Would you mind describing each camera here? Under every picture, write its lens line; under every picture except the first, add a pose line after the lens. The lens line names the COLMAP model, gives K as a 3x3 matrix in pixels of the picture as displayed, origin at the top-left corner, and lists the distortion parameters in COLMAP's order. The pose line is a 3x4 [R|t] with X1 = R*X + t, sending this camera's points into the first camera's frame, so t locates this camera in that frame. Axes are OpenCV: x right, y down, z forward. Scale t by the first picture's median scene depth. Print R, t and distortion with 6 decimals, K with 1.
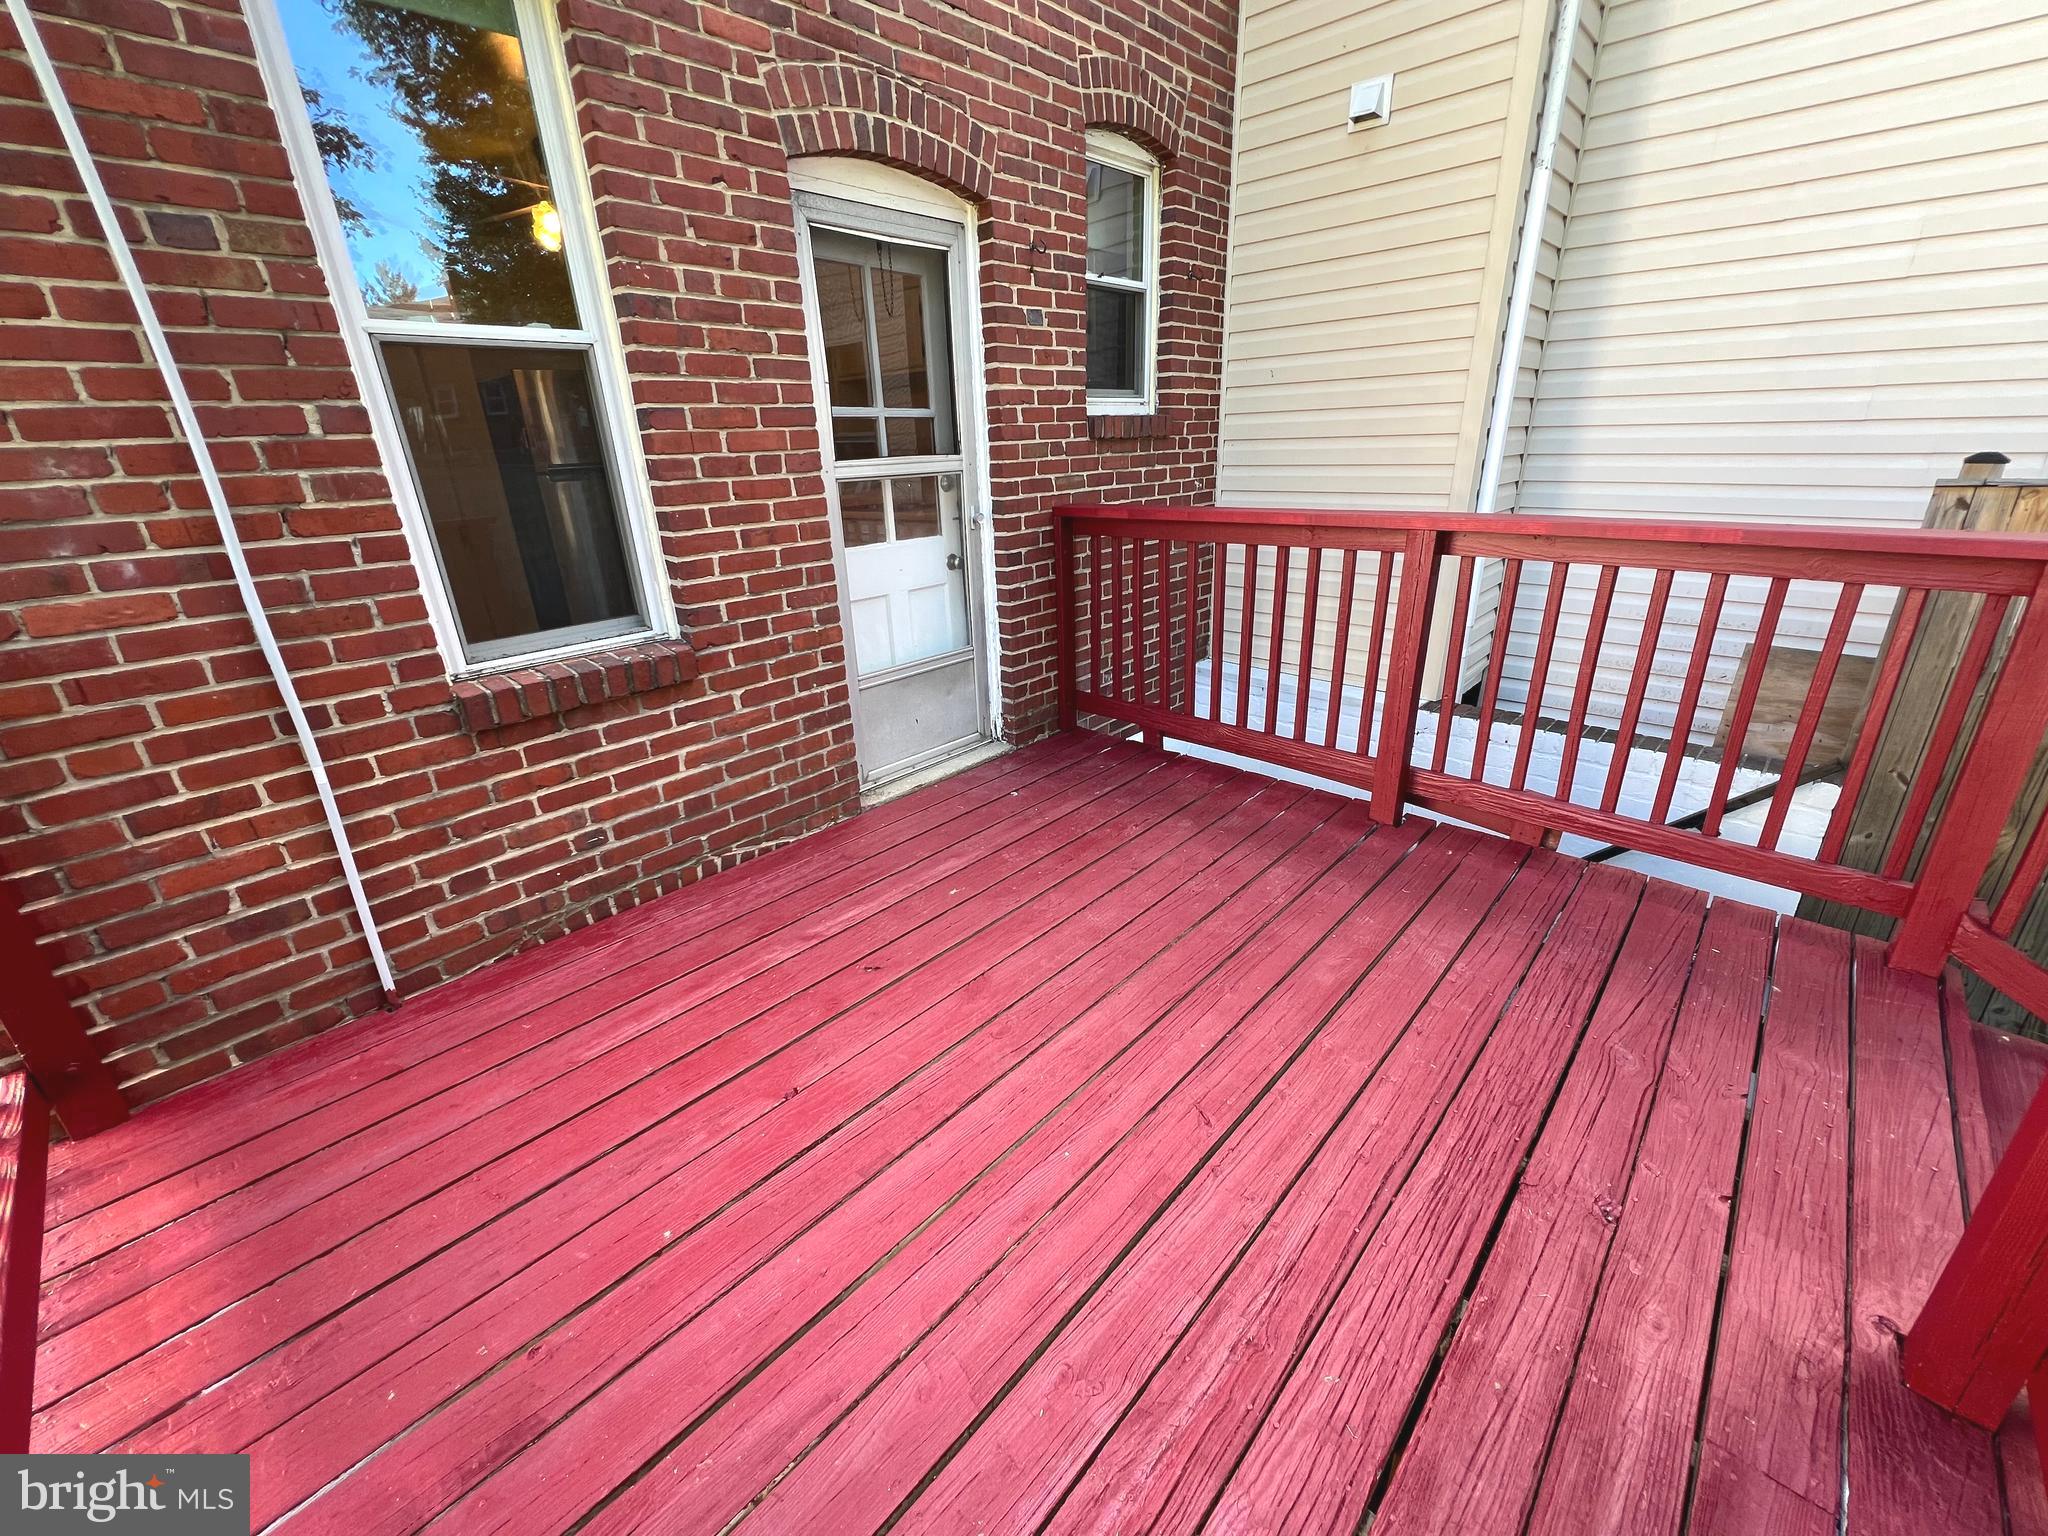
lens RADIAL K [[822.2, 0, 1021.7], [0, 822.2, 765.6], [0, 0, 1]] dist [-0.004106, 0.000036]
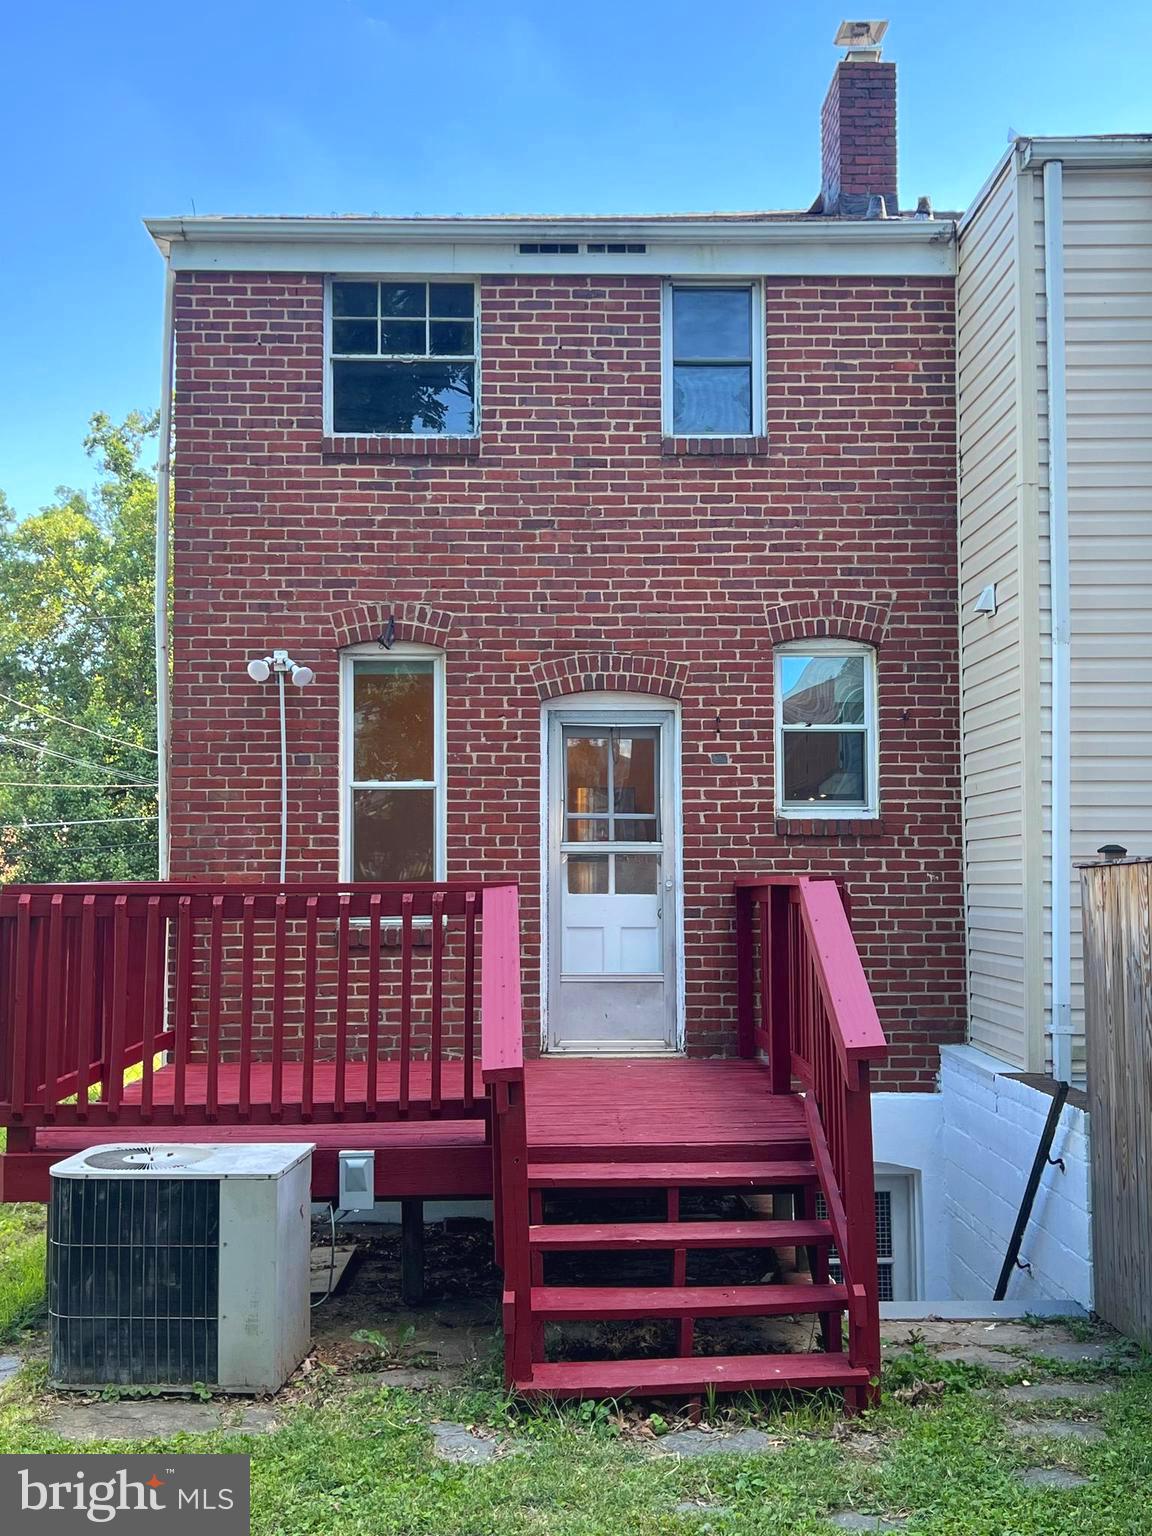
lens RADIAL K [[1688.9, 0, 576.0], [0, 1688.9, 768.0], [0, 0, 1]] dist [0.198092, -0.013508]
pose [[0.703571, -0.015460, -0.710456, 2.288360], [-0.283405, 0.910712, -0.300476, 0.537384], [0.651666, 0.412753, 0.636369, -1.283261]]
